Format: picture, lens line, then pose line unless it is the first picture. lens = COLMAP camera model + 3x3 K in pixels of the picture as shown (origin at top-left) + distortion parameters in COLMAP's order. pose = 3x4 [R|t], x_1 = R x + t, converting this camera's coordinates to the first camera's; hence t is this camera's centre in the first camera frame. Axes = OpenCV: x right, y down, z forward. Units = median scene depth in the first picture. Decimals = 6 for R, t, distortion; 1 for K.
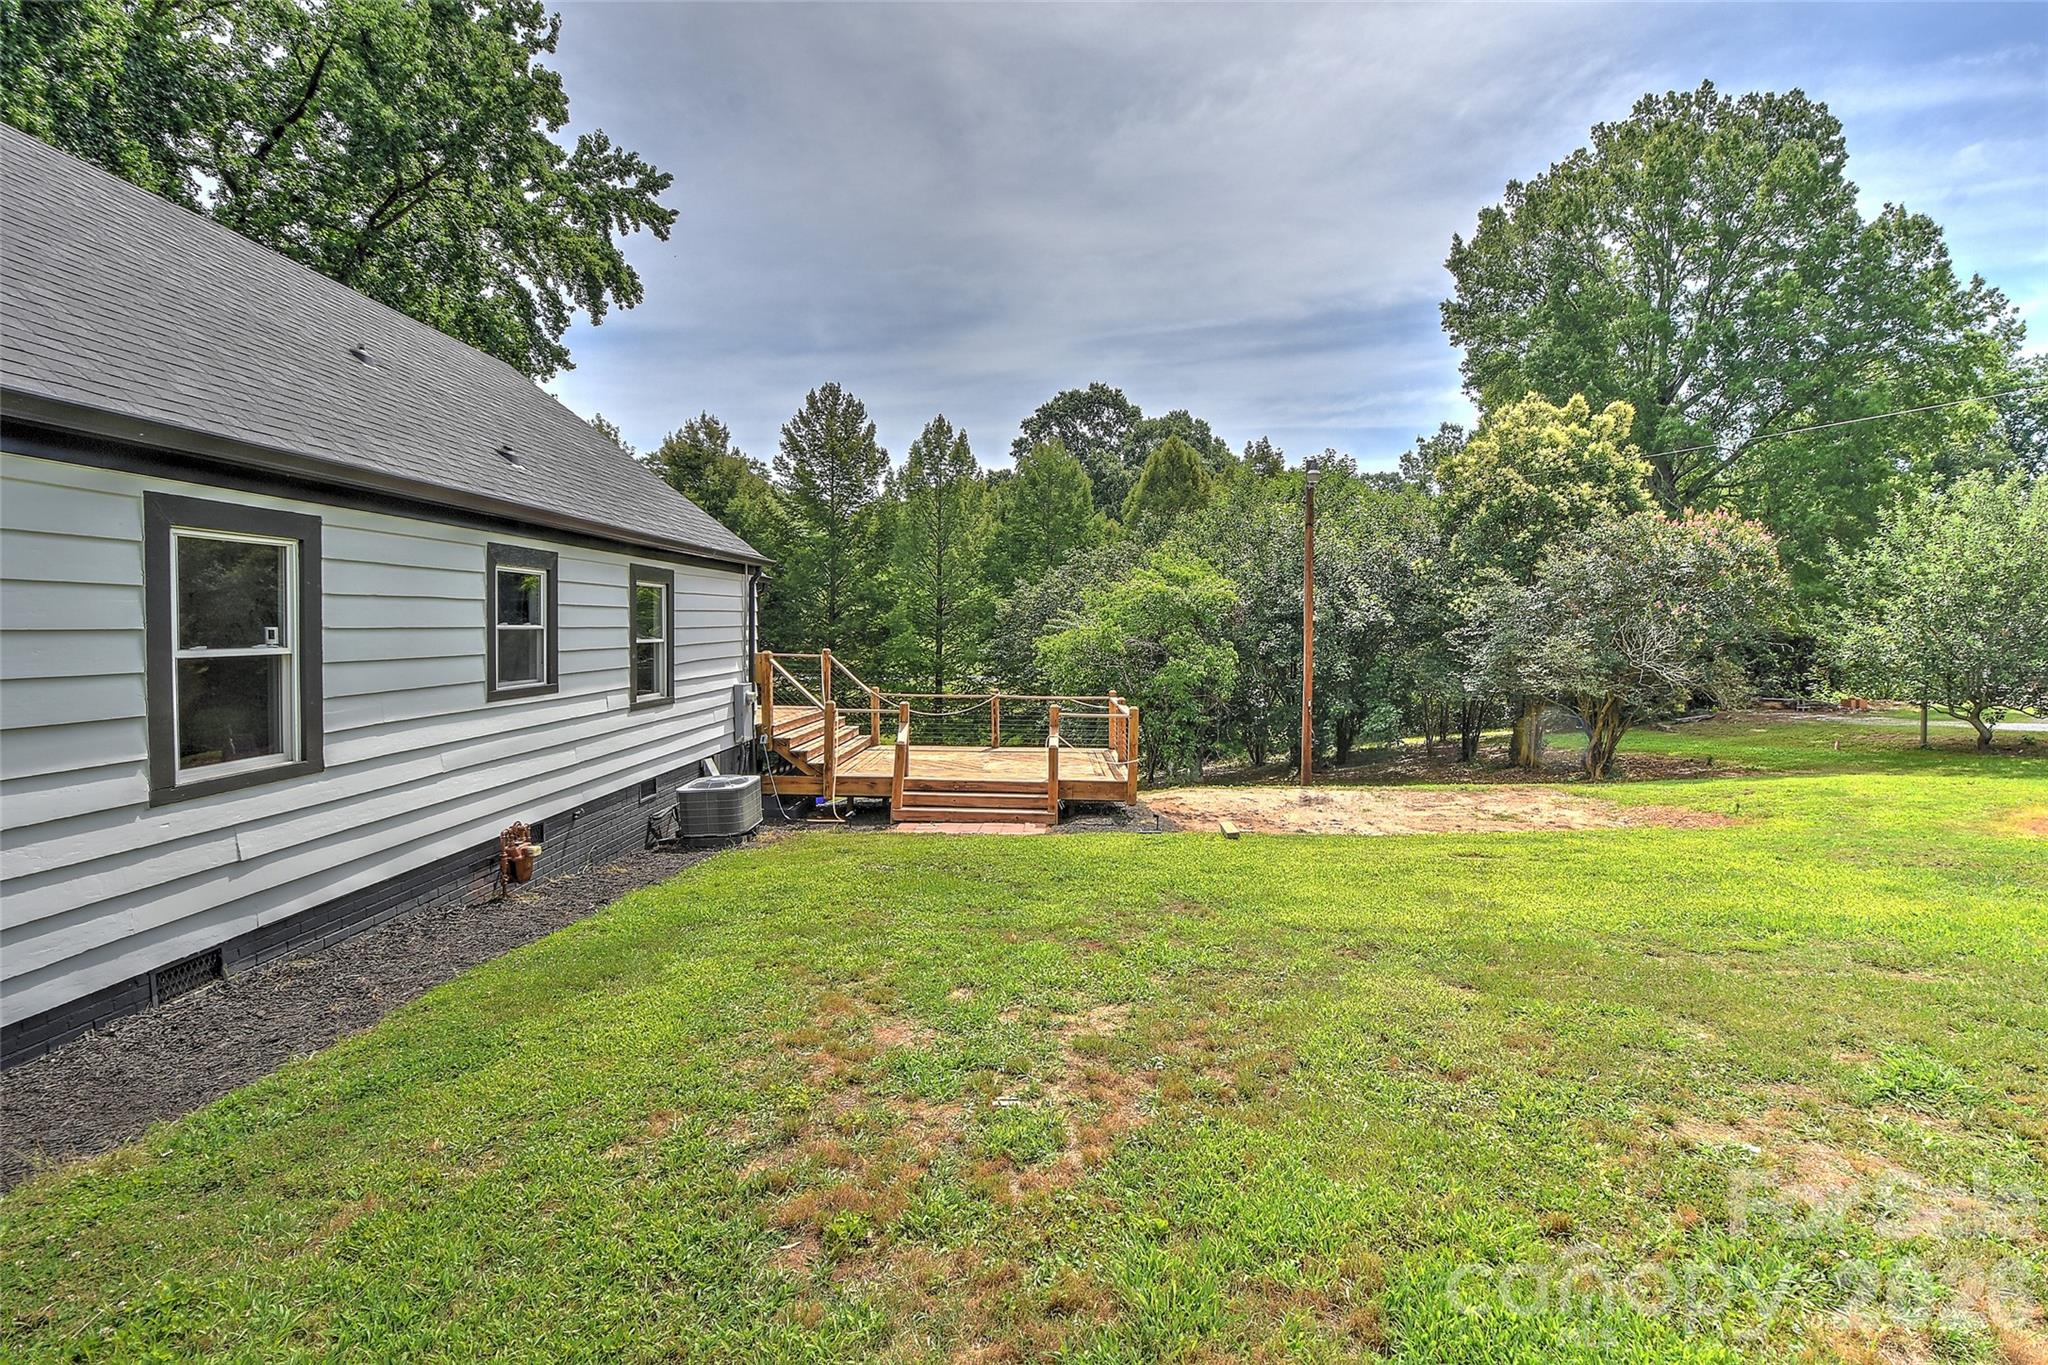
lens RADIAL K [[923.4, 0, 1044.5], [0, 923.4, 646.7], [0, 0, 1]] dist [0.018974, -0.015476]
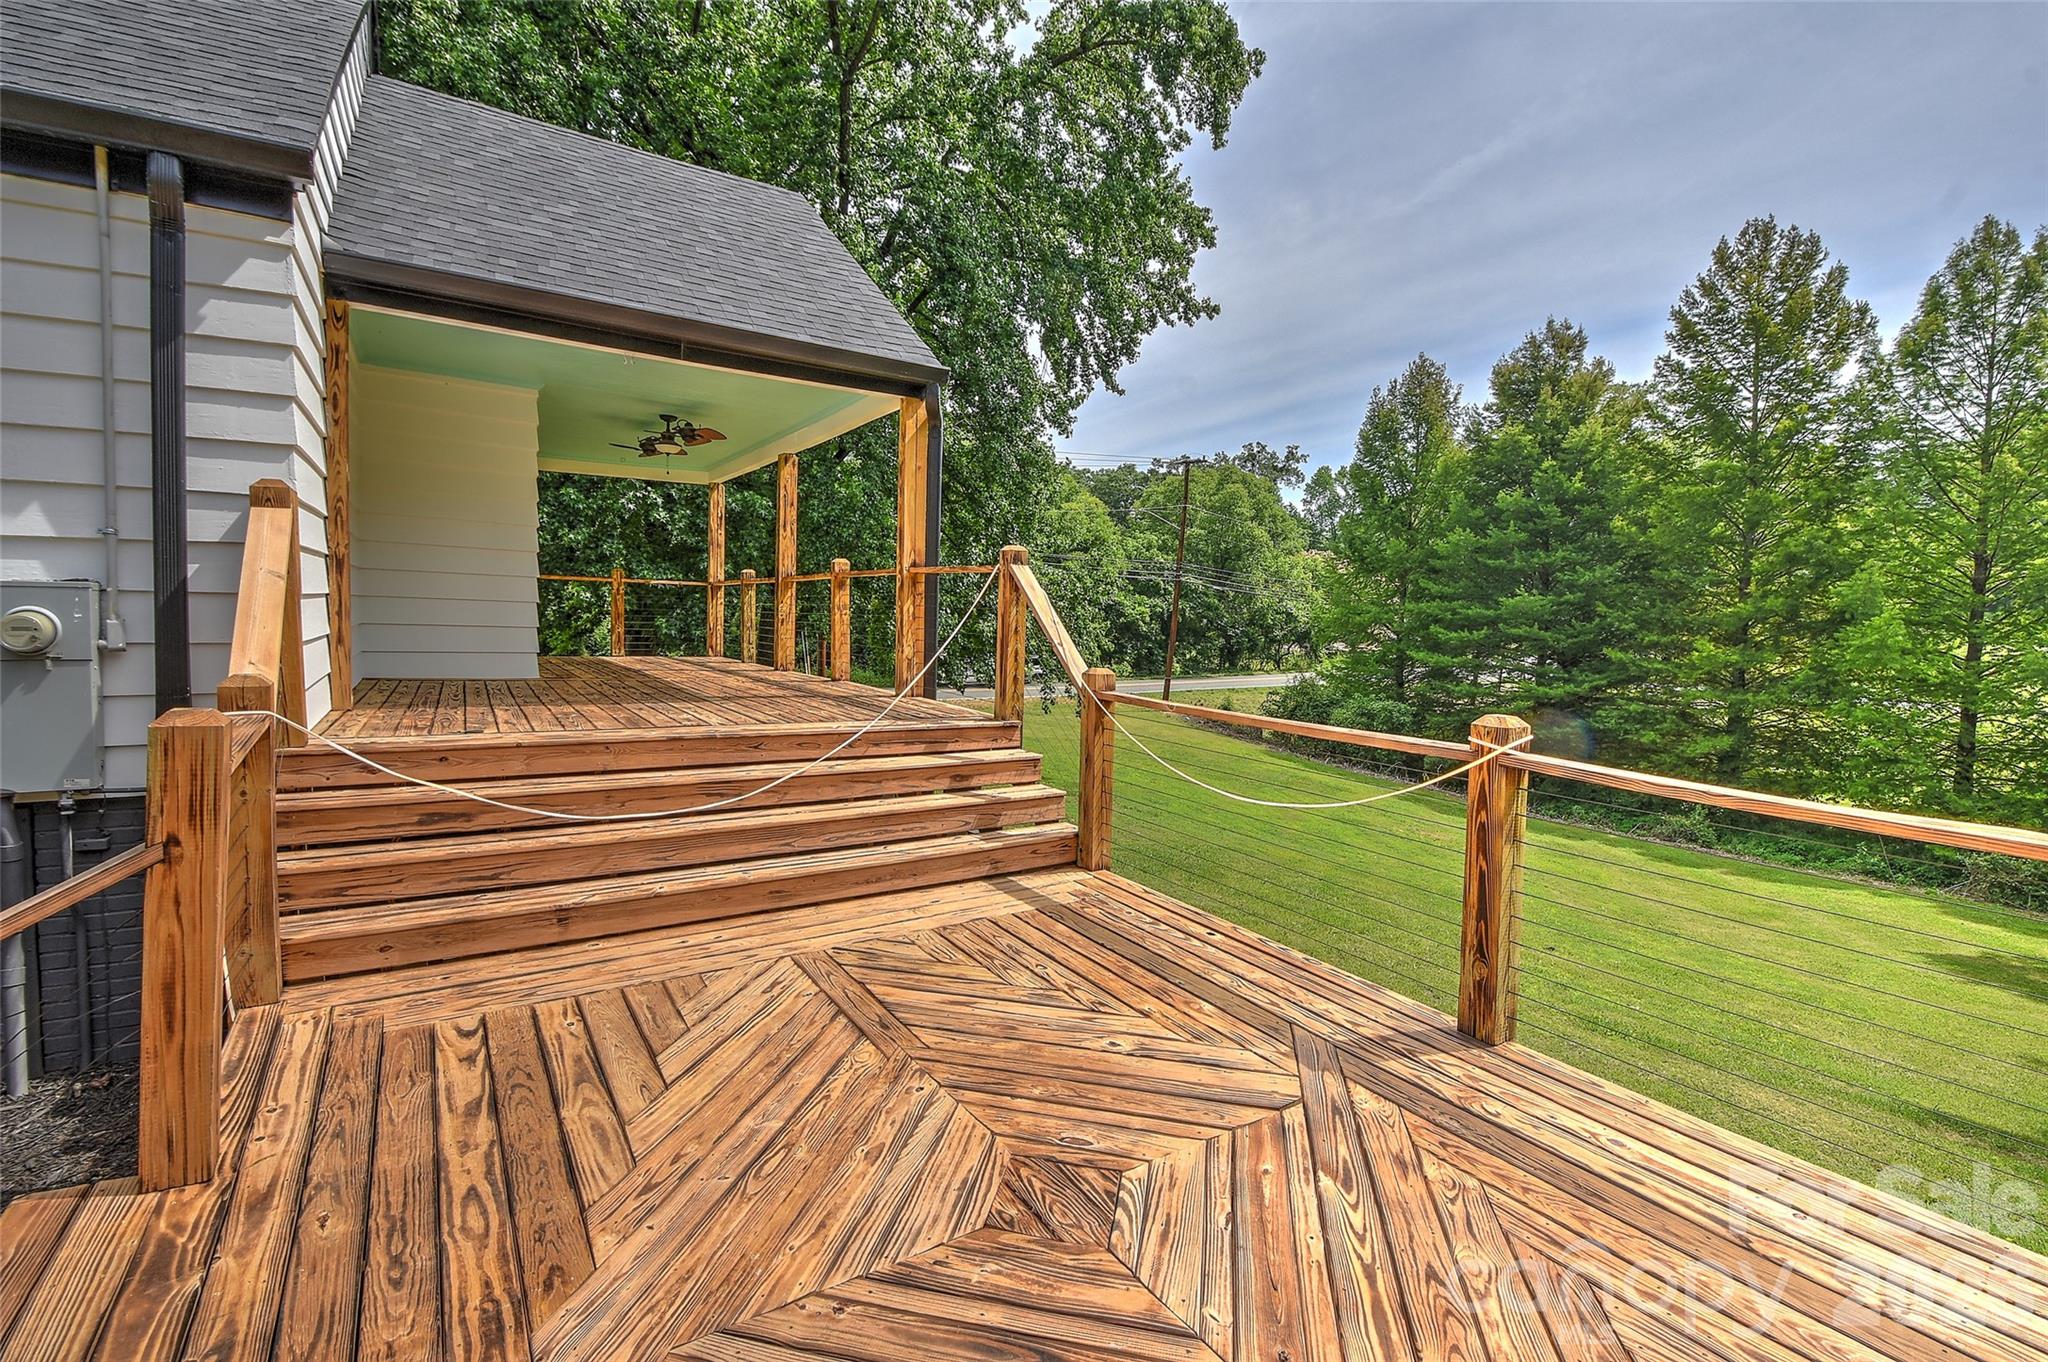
lens RADIAL K [[923.4, 0, 1044.5], [0, 923.4, 645.2], [0, 0, 1]] dist [0.018974, -0.015476]
pose [[0.576465, 0.039221, -0.816180, 0.013973], [-0.039916, 0.999007, 0.019815, 0.009576], [0.816146, 0.021156, 0.577458, 0.251970]]
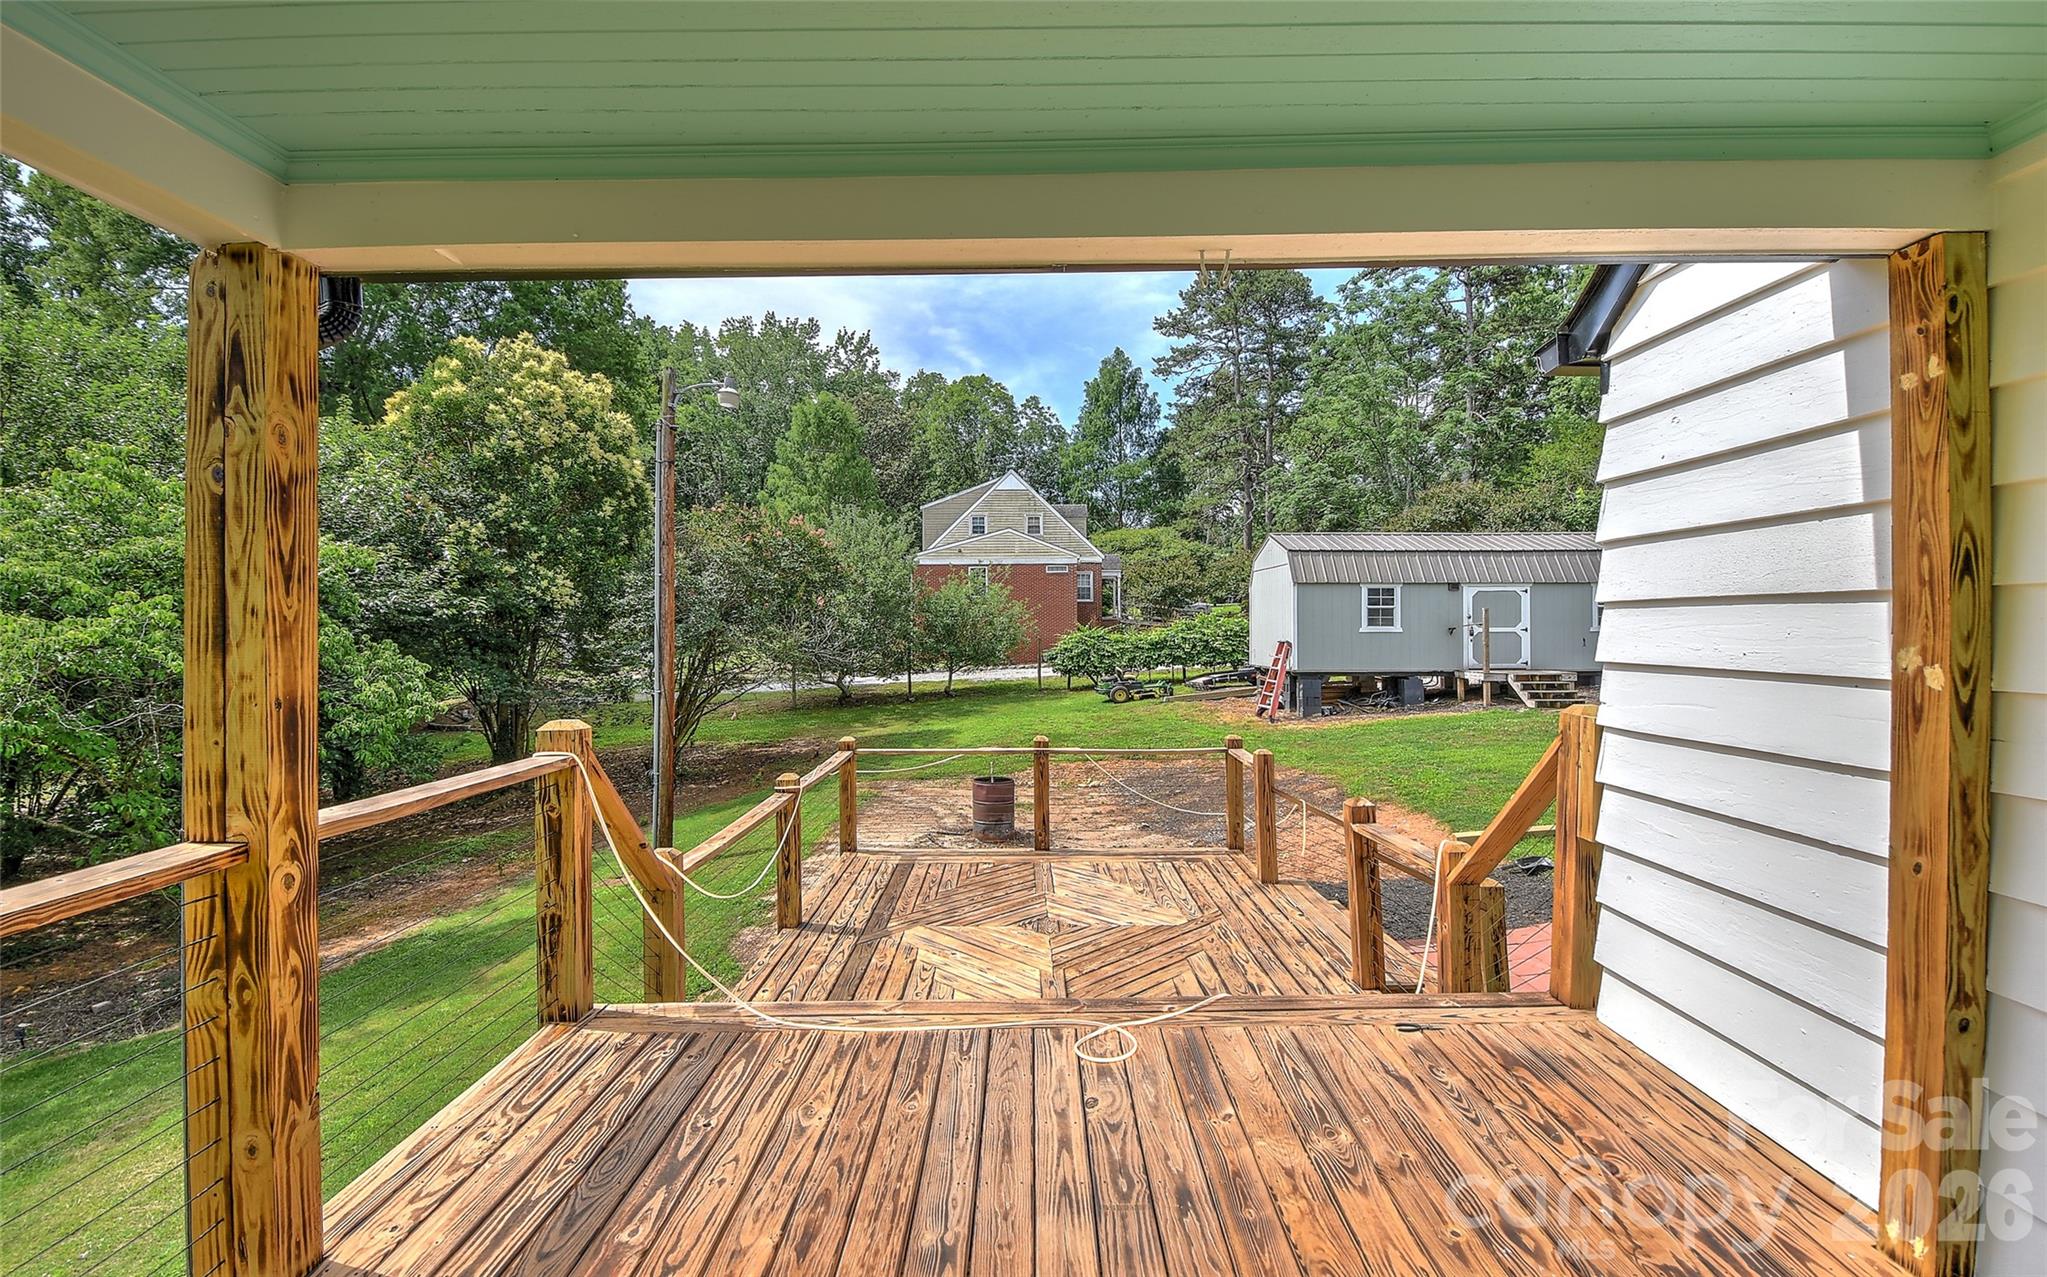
lens RADIAL K [[896.4, 0, 1023.5], [0, 896.4, 638.5], [0, 0, 1]] dist [-0.018309, -0.000306]
pose [[-0.022707, -0.023107, 0.999475, -0.133457], [0.033552, 0.999152, 0.023862, -0.004092], [-0.999179, 0.034076, -0.021913, 0.281829]]
